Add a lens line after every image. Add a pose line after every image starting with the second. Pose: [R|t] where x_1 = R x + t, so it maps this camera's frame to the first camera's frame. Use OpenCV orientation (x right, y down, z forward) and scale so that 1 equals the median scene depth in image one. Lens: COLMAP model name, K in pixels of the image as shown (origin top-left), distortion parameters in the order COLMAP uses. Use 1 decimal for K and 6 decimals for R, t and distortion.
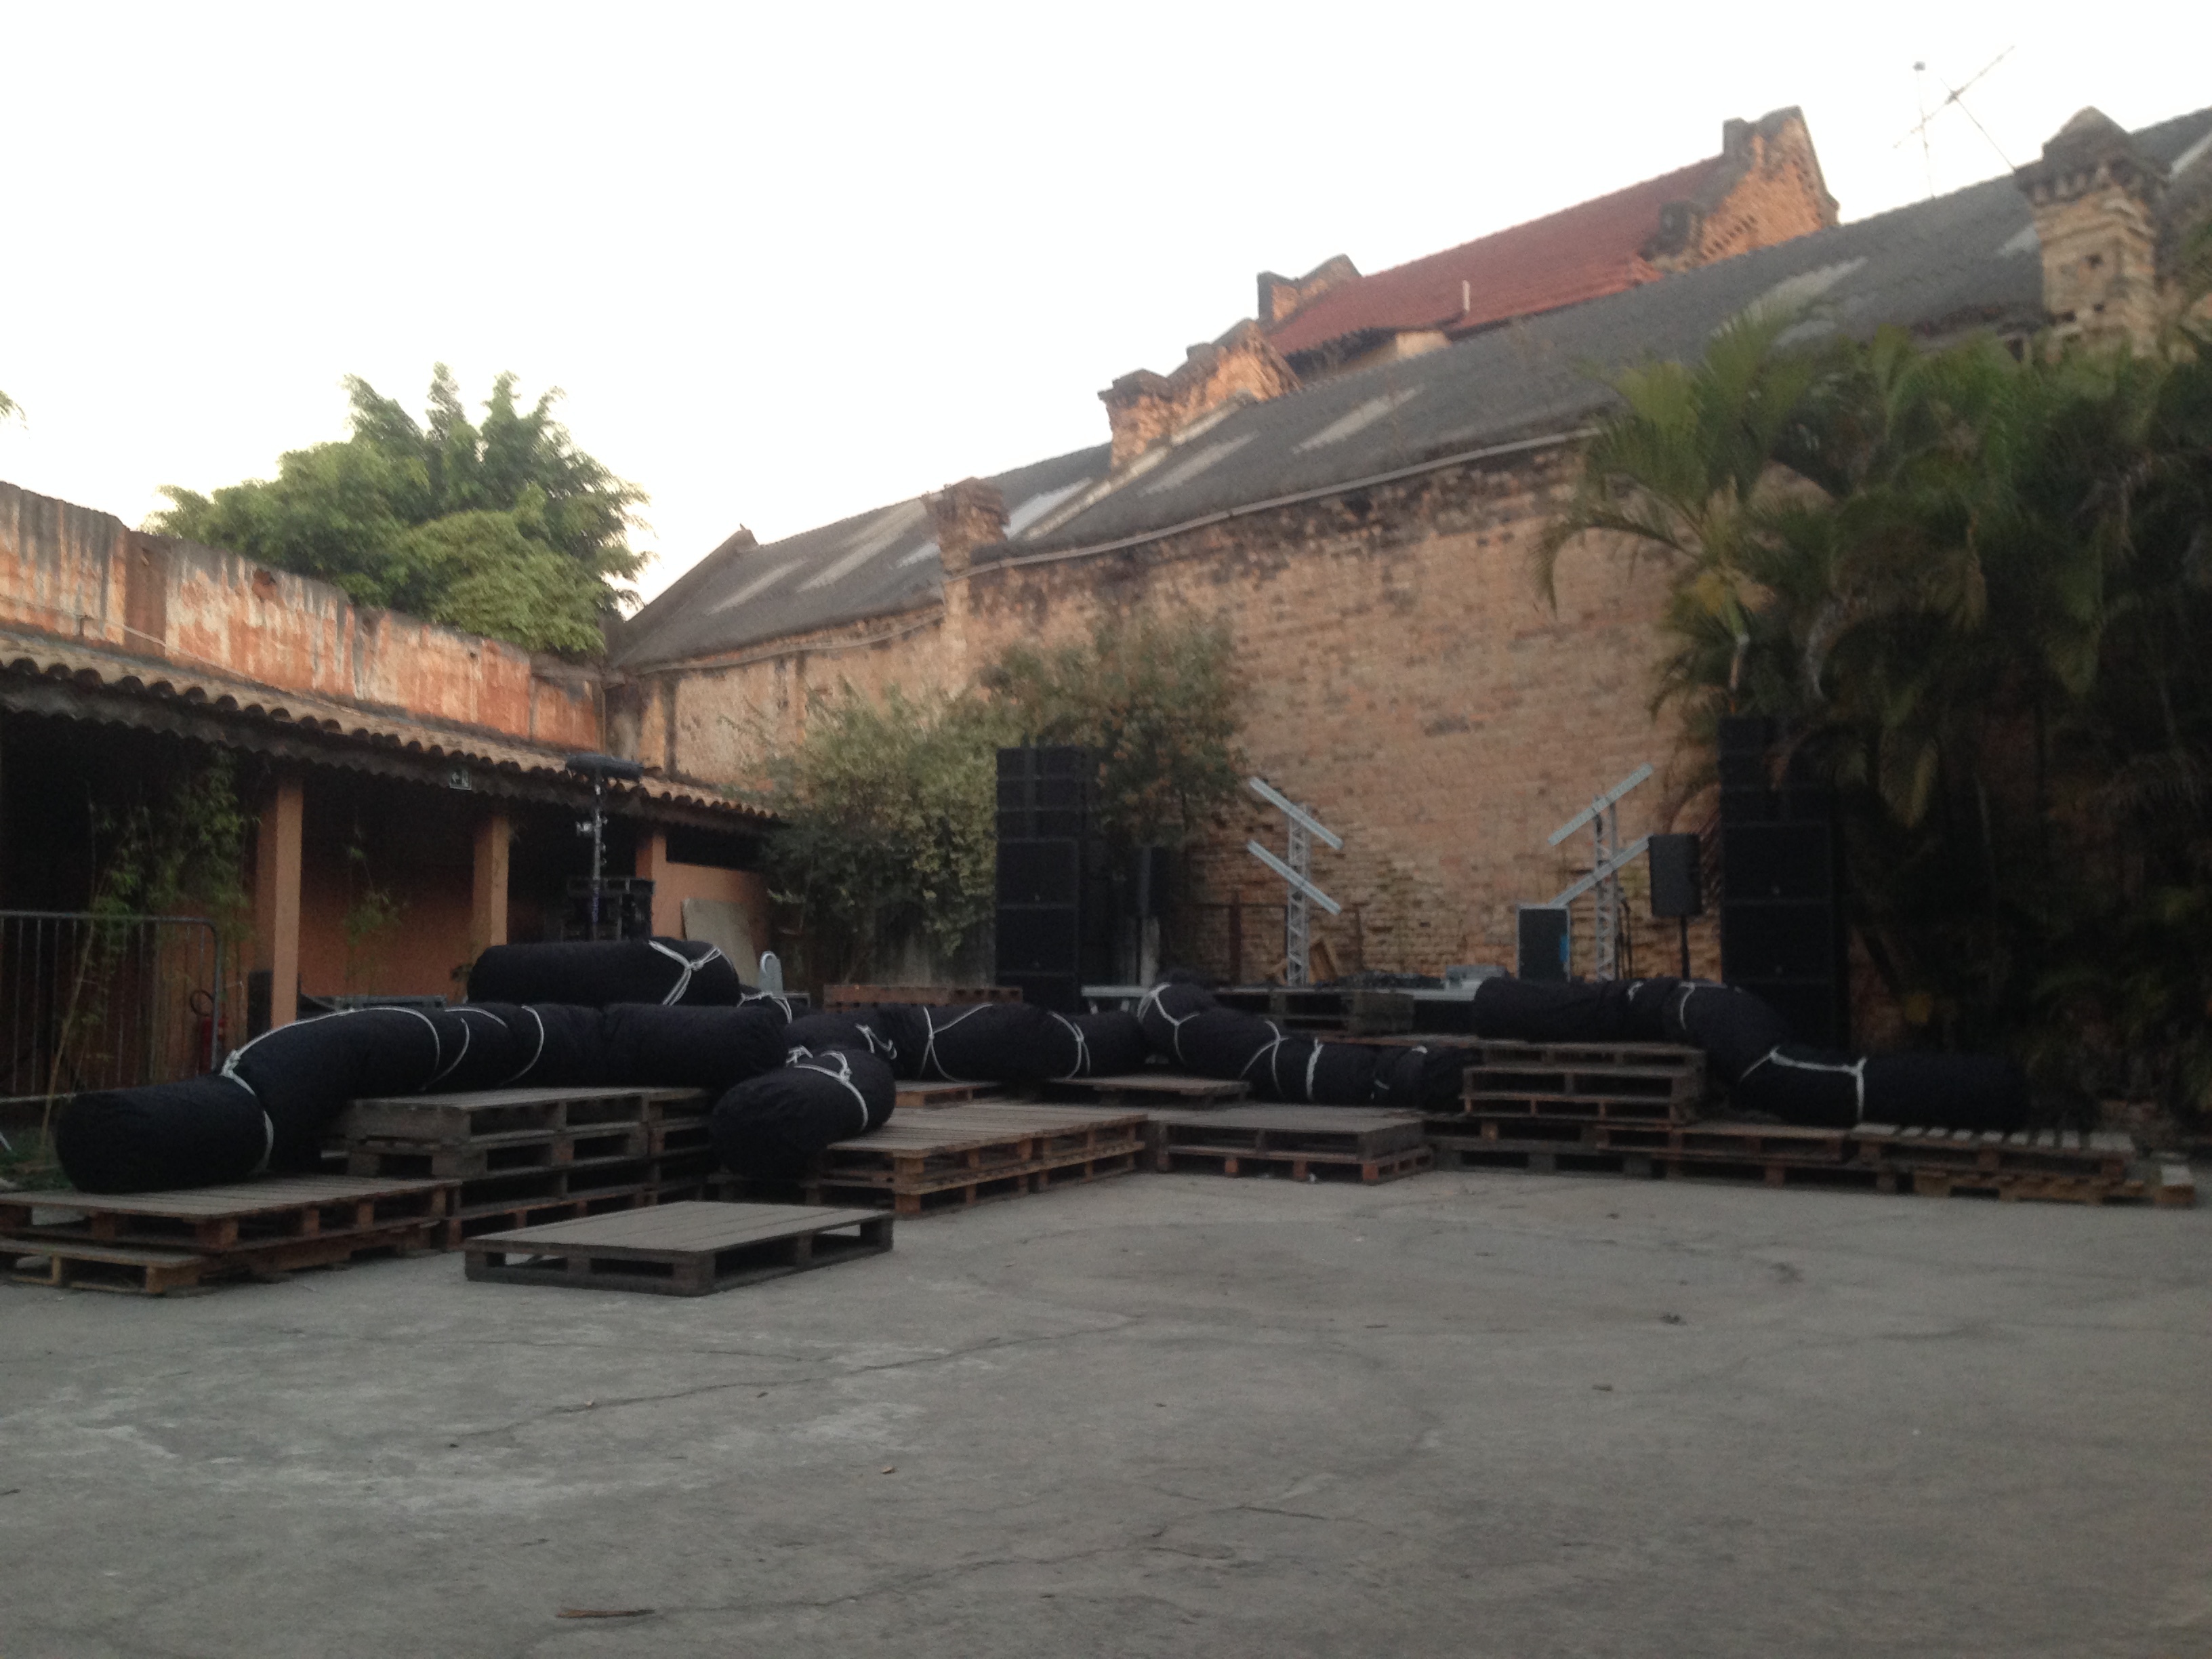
lens RADIAL K [[2062.0, 0, 1115.9], [0, 2062.0, 816.6], [0, 0, 1]] dist [0.052979, 0.000000]
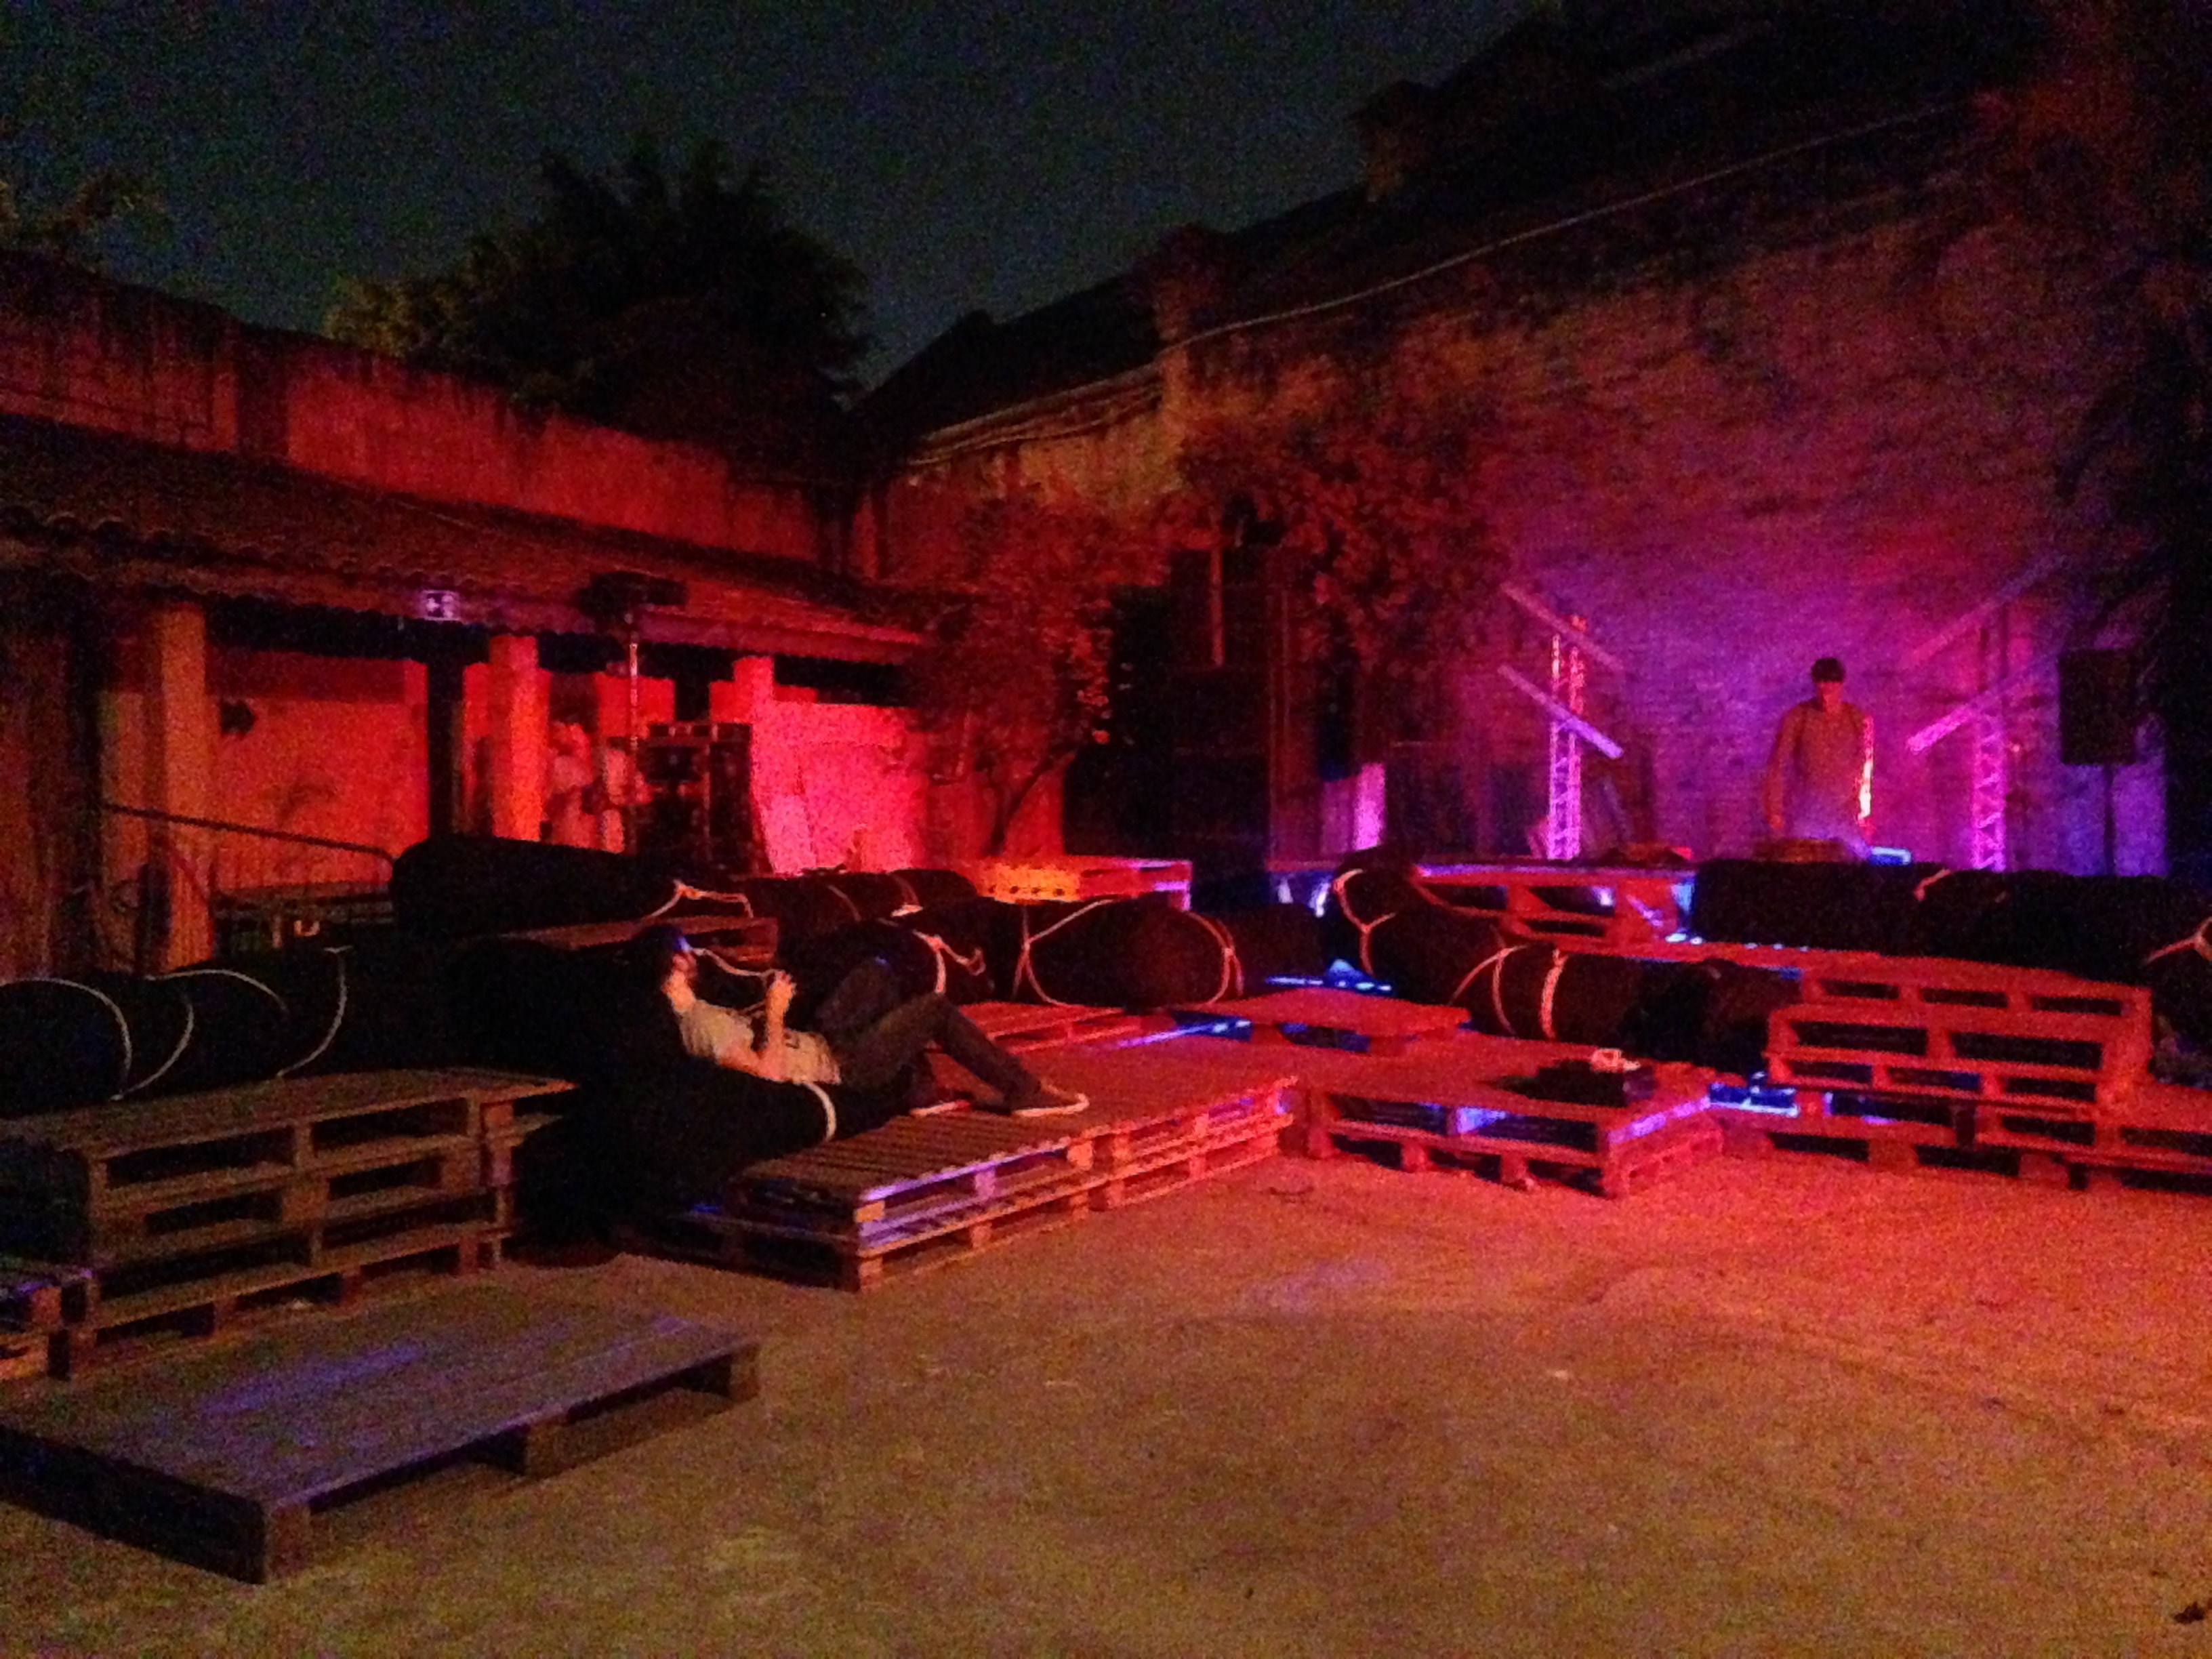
lens RADIAL K [[2062.0, 0, 1099.0], [0, 2062.0, 839.8], [0, 0, 1]] dist [0.052979, 0.000000]
pose [[0.986849, -0.000188, -0.161642, 0.035743], [0.017362, 0.994337, 0.104846, -0.005833], [0.160707, -0.106274, 0.981264, 0.178255]]
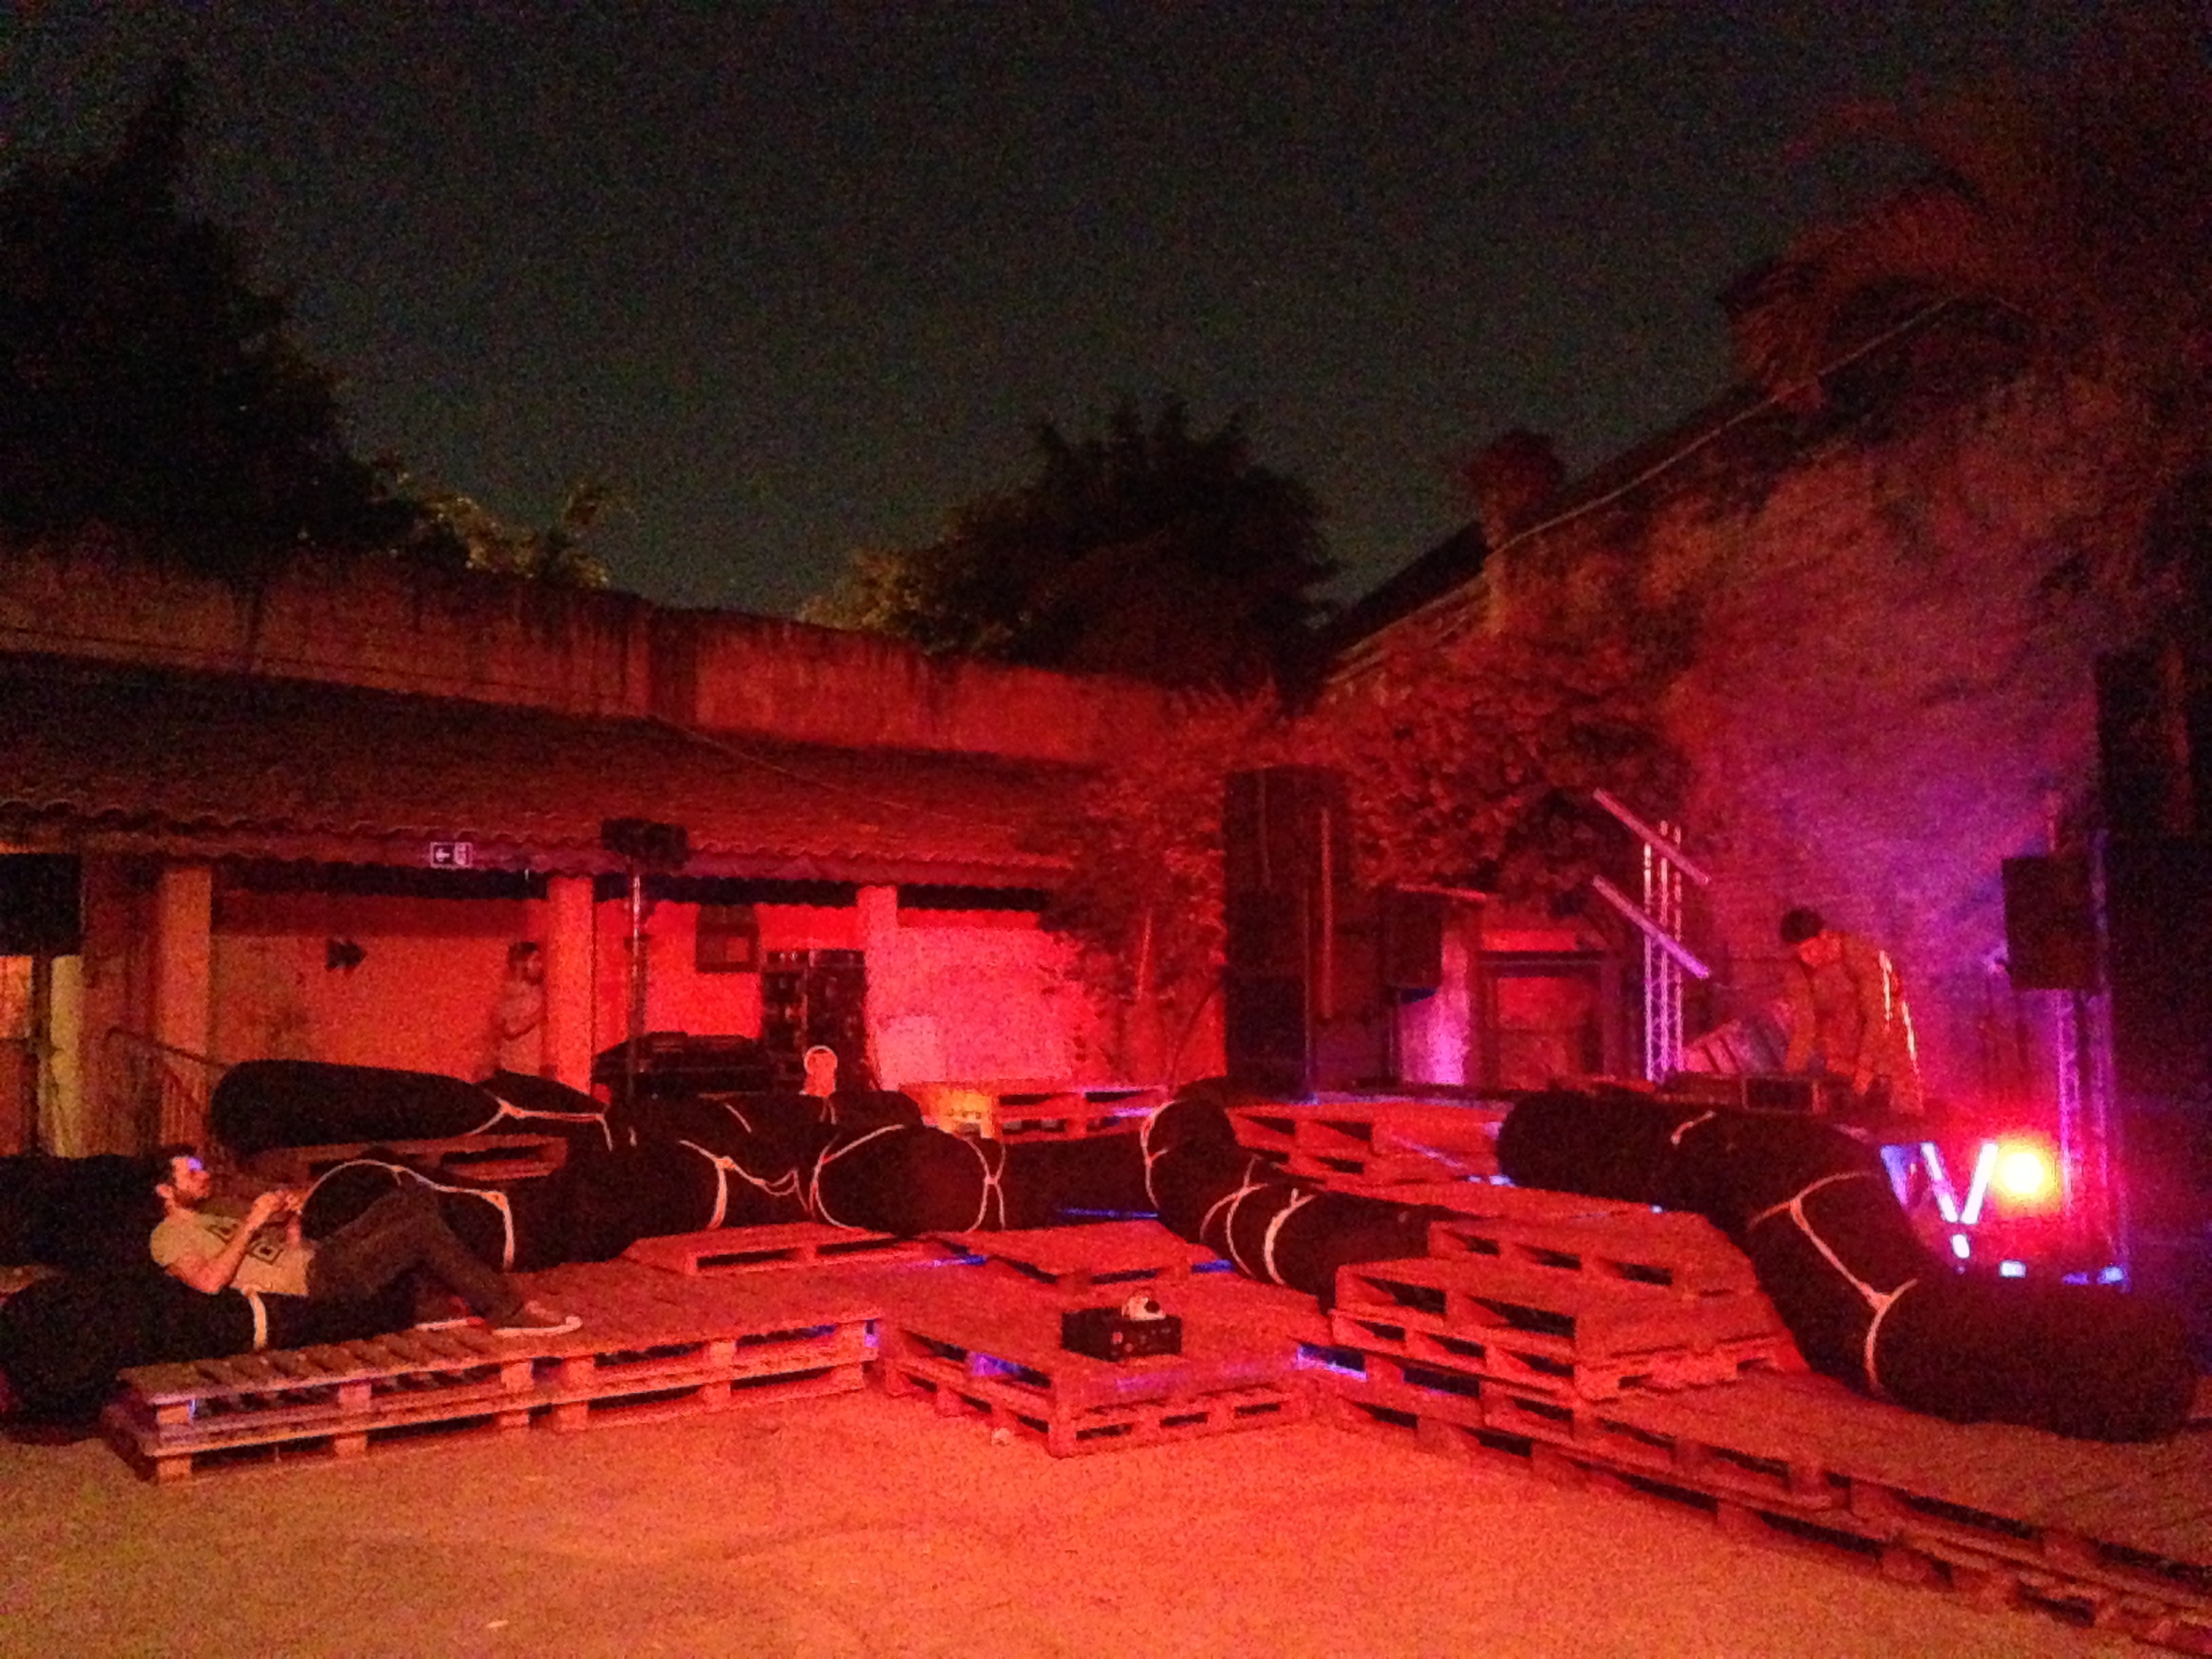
lens RADIAL K [[2062.0, 0, 1084.8], [0, 2062.0, 833.0], [0, 0, 1]] dist [0.052979, 0.000000]
pose [[0.854418, -0.047407, -0.517419, 0.255338], [0.048386, 0.998761, -0.011609, -0.003173], [0.517329, -0.015116, 0.855653, 0.252082]]
